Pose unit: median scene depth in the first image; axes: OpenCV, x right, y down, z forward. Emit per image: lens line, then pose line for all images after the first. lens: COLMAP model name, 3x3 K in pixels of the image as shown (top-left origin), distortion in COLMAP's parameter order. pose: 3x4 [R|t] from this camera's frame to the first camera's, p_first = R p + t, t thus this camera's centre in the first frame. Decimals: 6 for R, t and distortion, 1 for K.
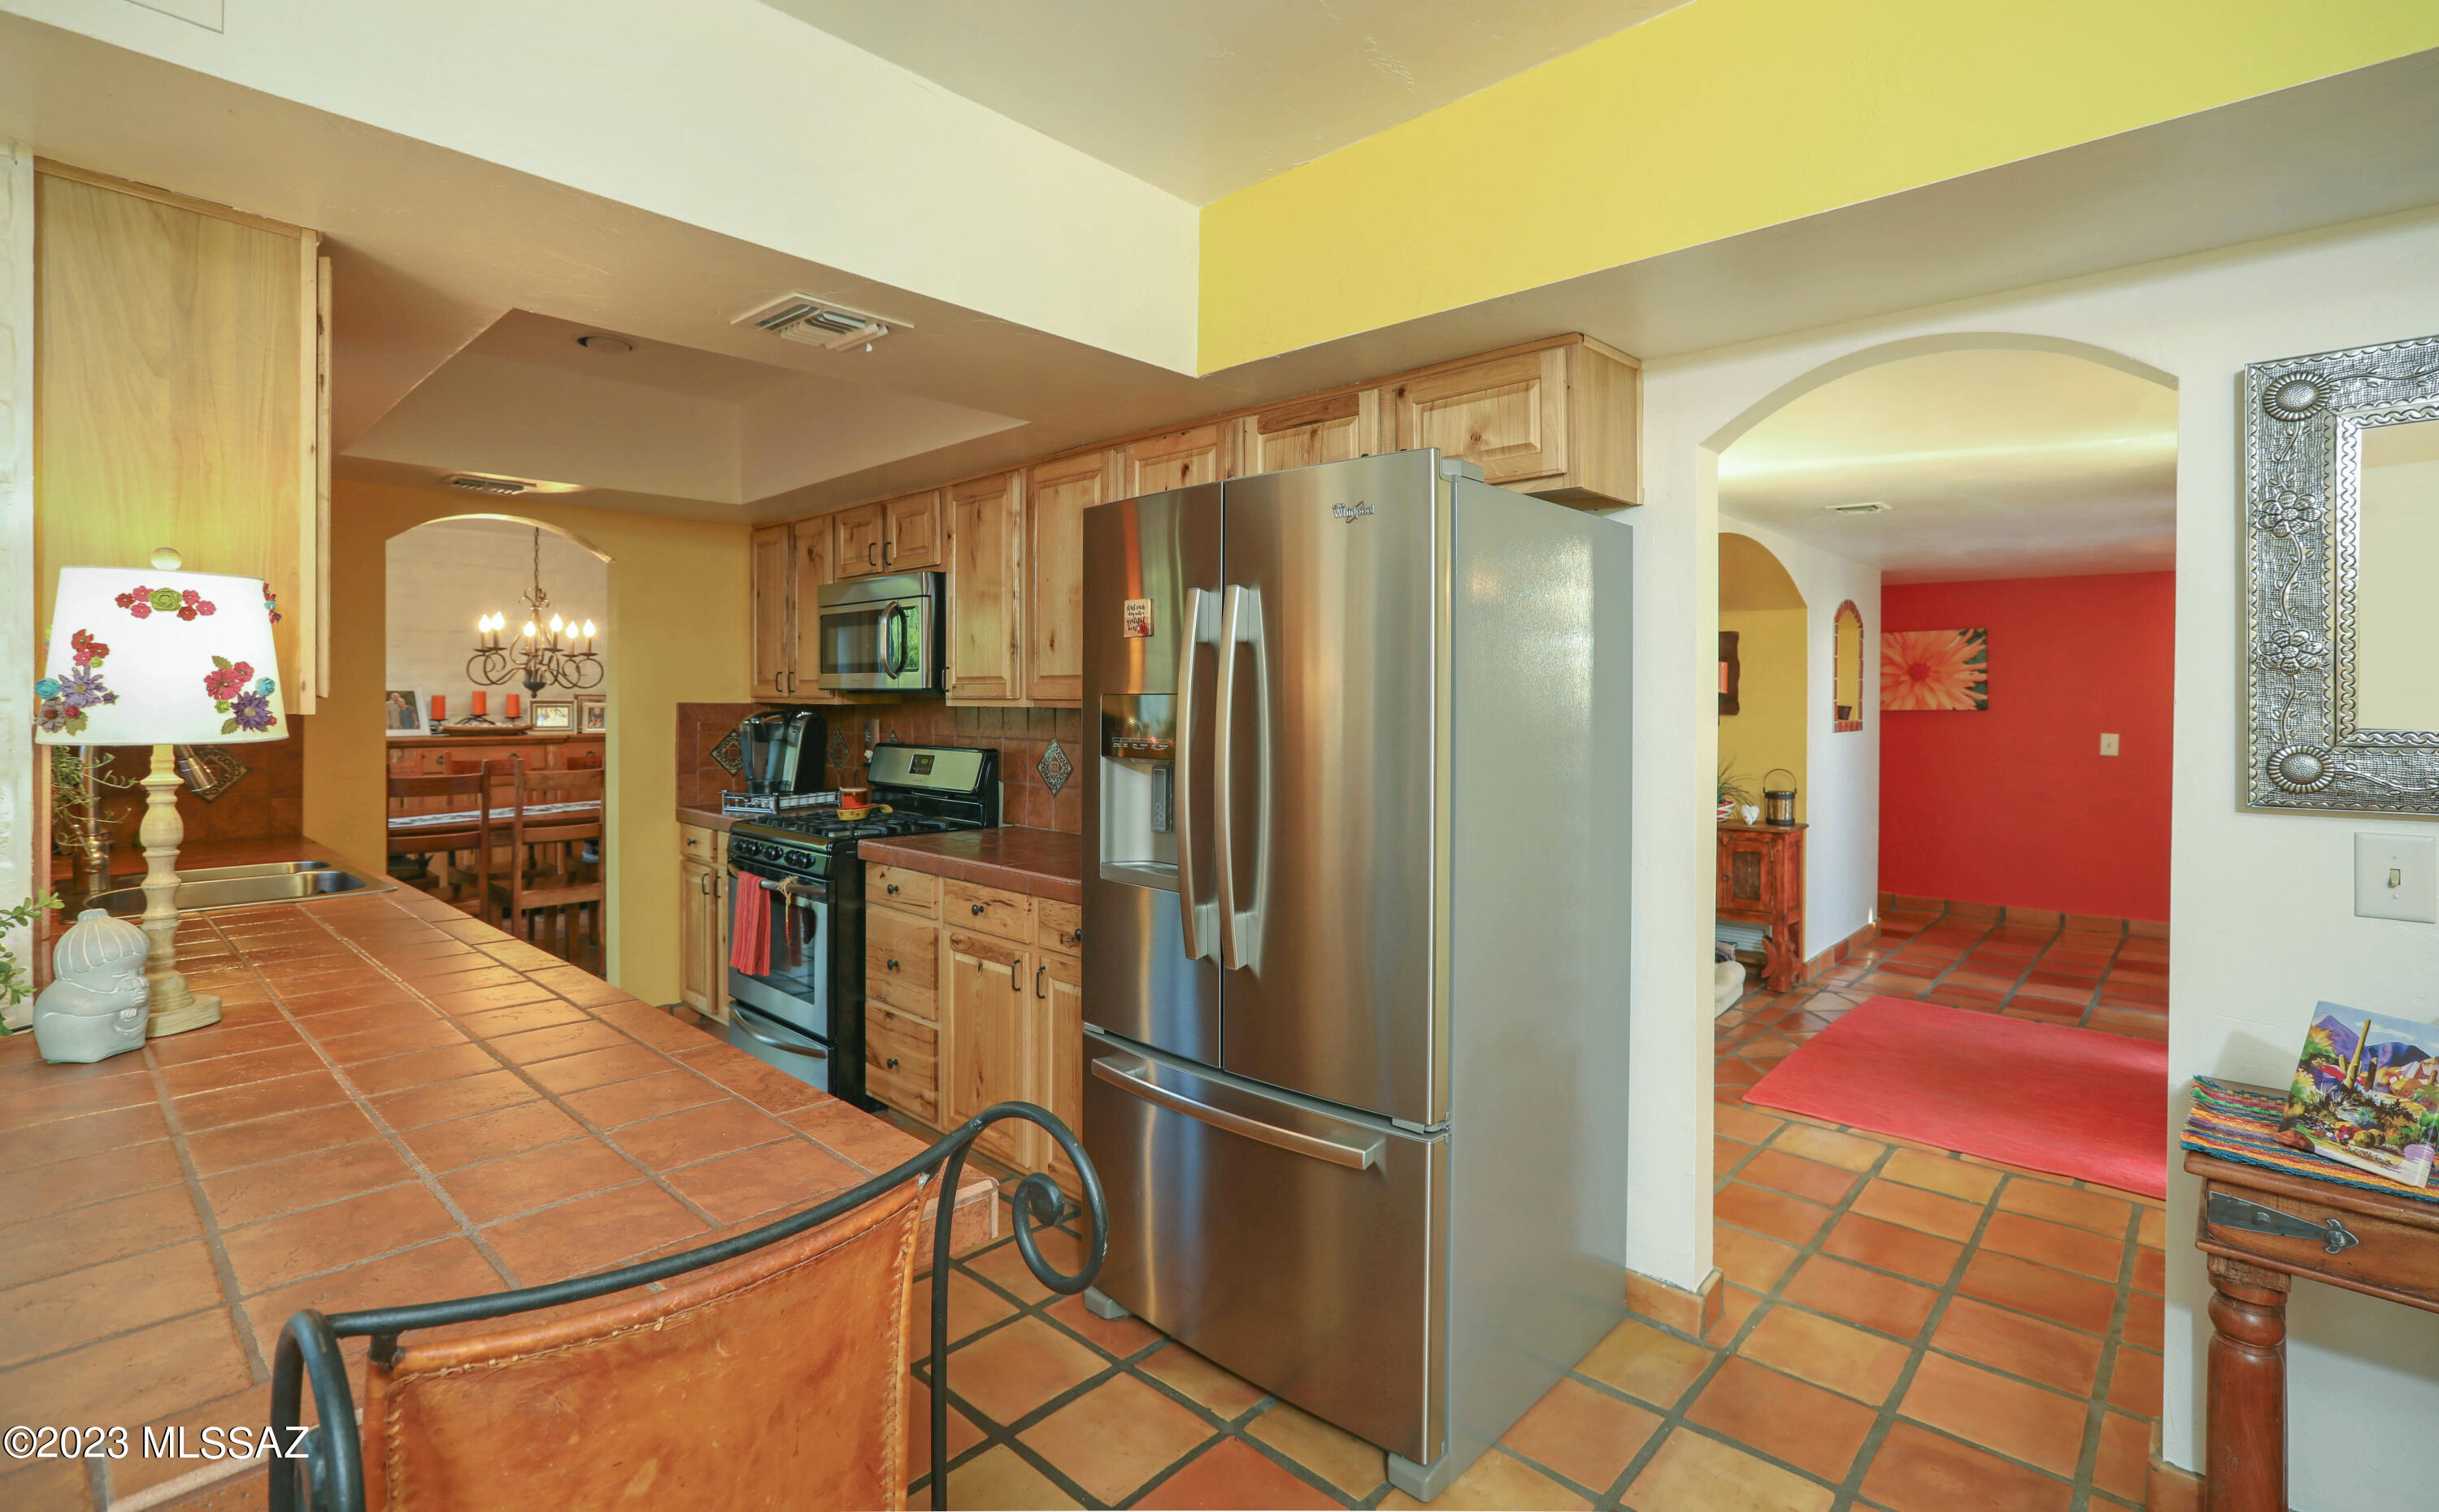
lens RADIAL K [[1120.1, 0, 1225.9], [0, 1120.1, 699.2], [0, 0, 1]] dist [-0.046451, 0.018953]
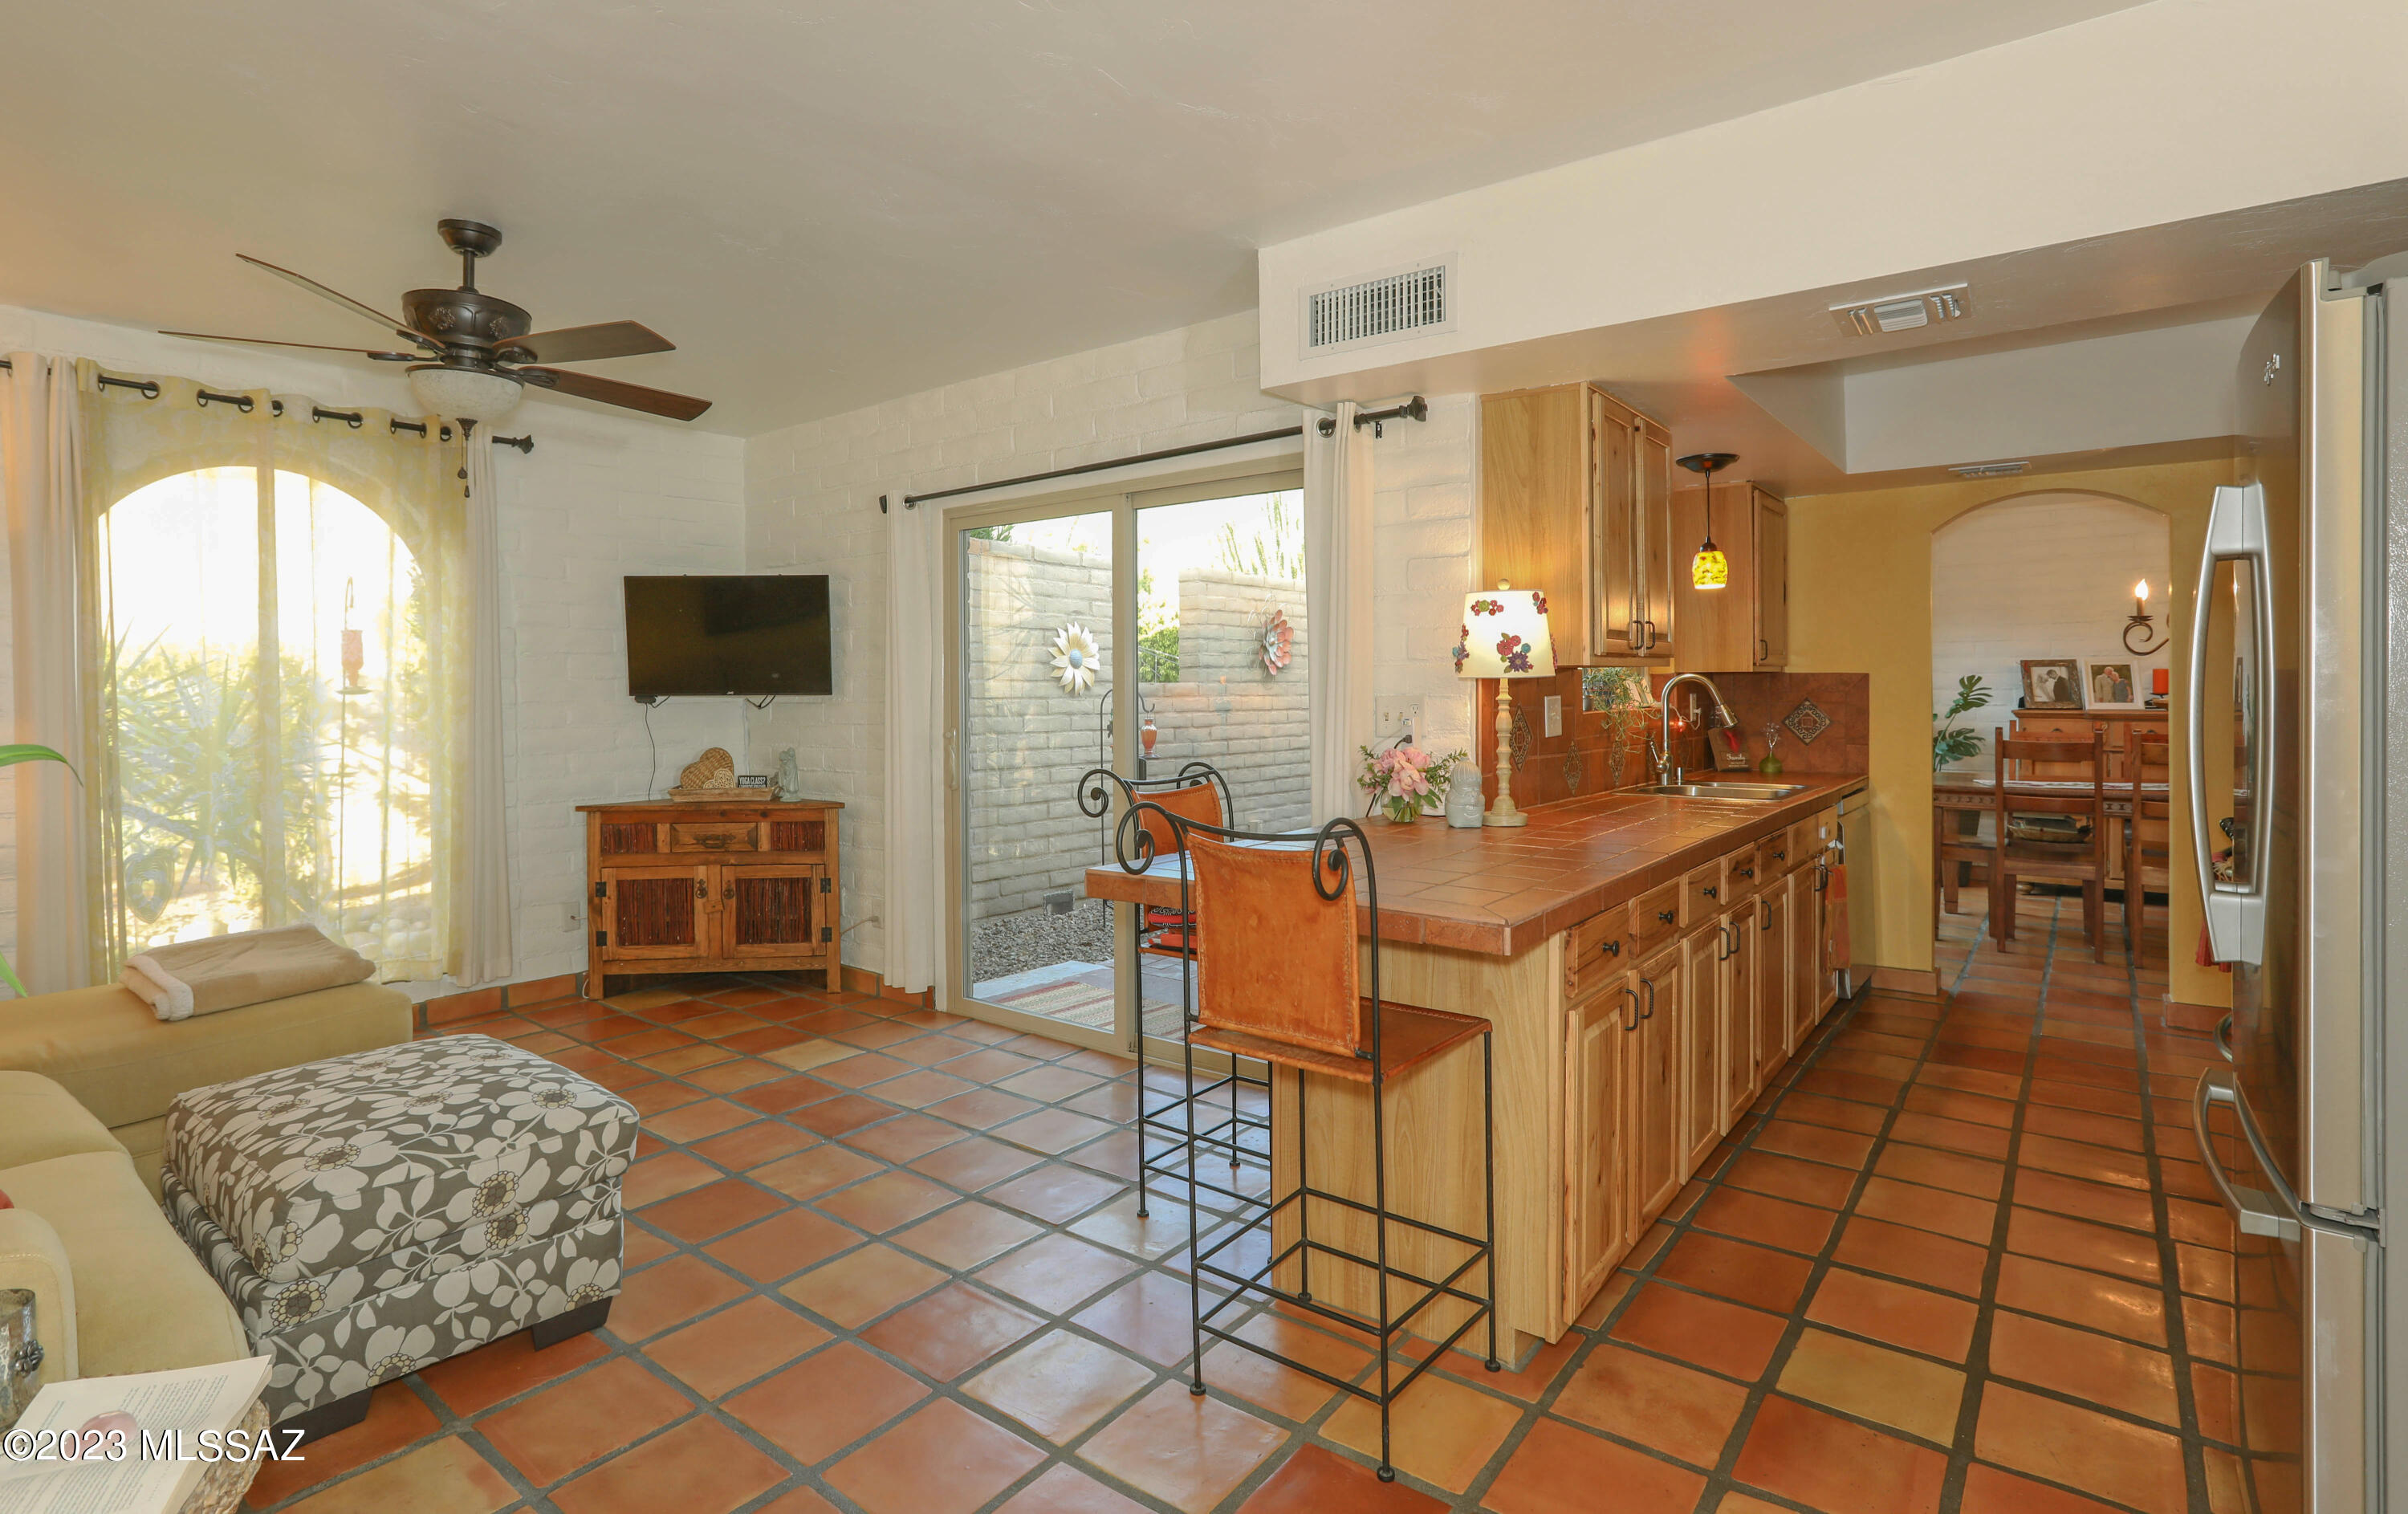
lens RADIAL K [[1165.1, 0, 1188.3], [0, 1165.1, 693.3], [0, 0, 1]] dist [-0.033753, 0.021341]
pose [[0.086366, 0.002917, -0.996259, 0.442327], [0.002910, 0.999991, 0.003181, 0.024311], [0.996259, -0.003174, 0.086357, 0.108695]]
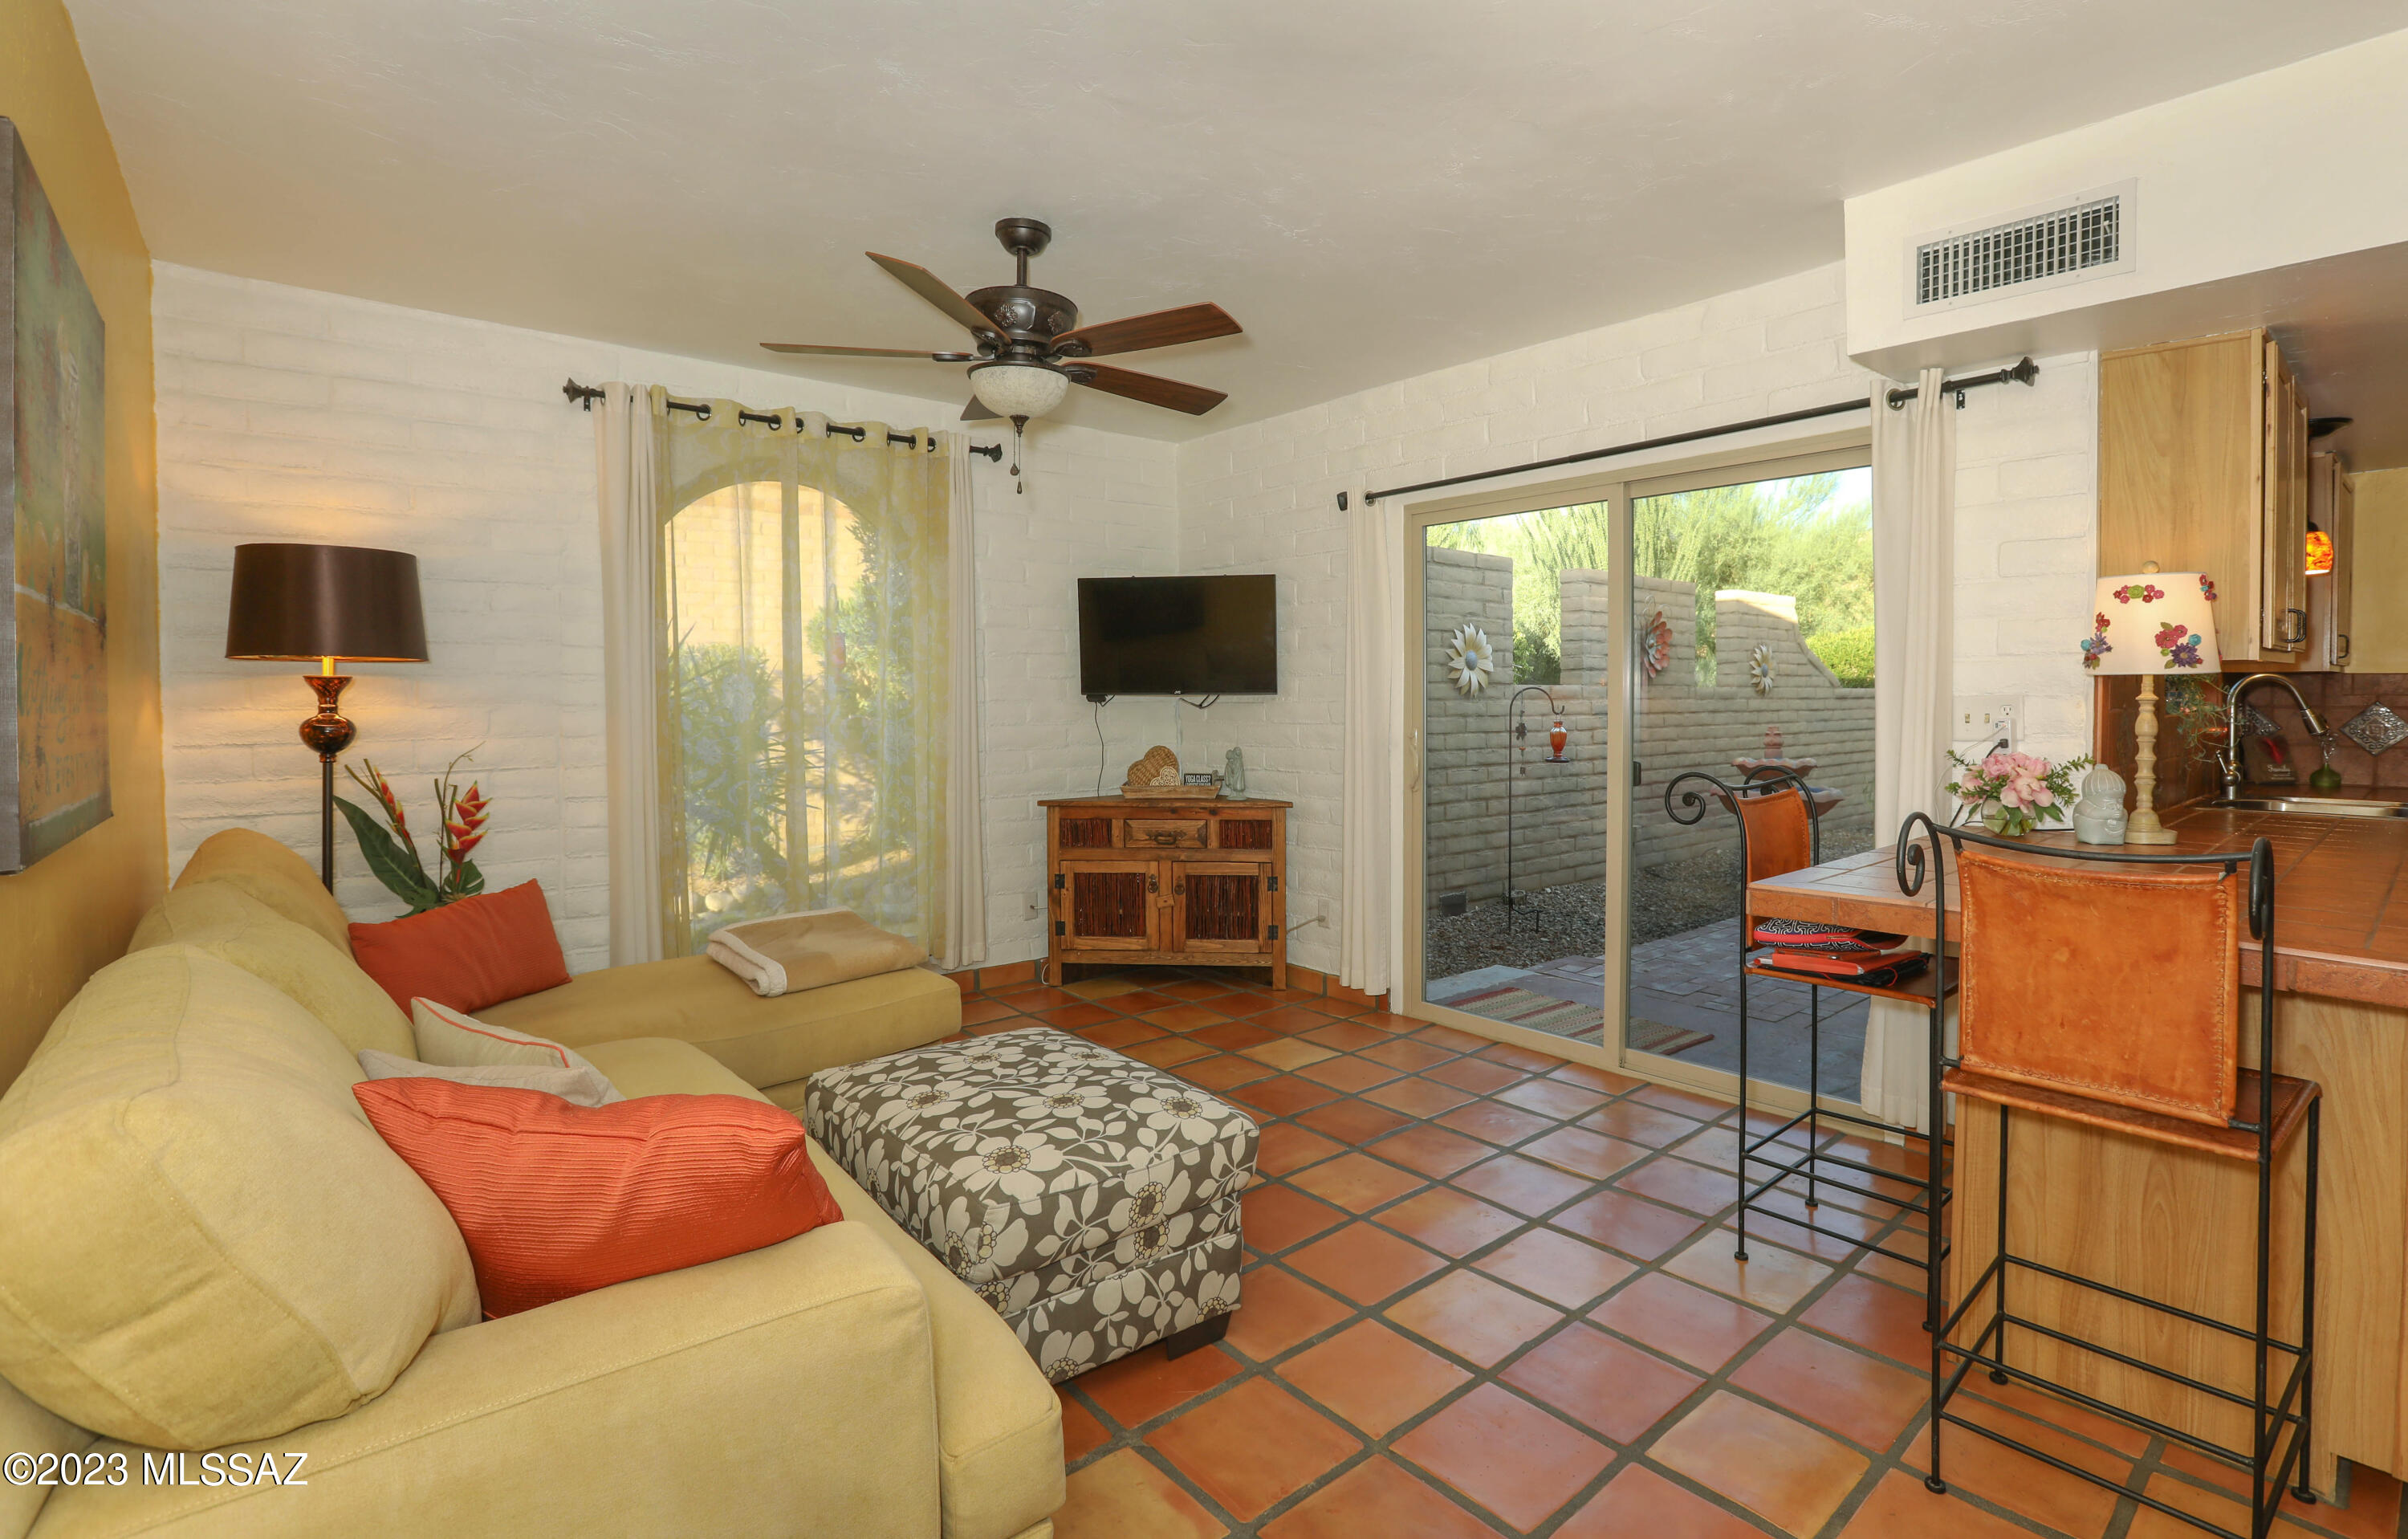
lens RADIAL K [[1123.5, 0, 1279.6], [0, 1123.5, 719.8], [0, 0, 1]] dist [-0.069739, 0.039233]
pose [[-0.089192, 0.022065, -0.995770, 0.357951], [-0.000107, 0.999754, 0.022163, 0.030052], [0.996014, 0.002083, -0.089168, -0.084712]]
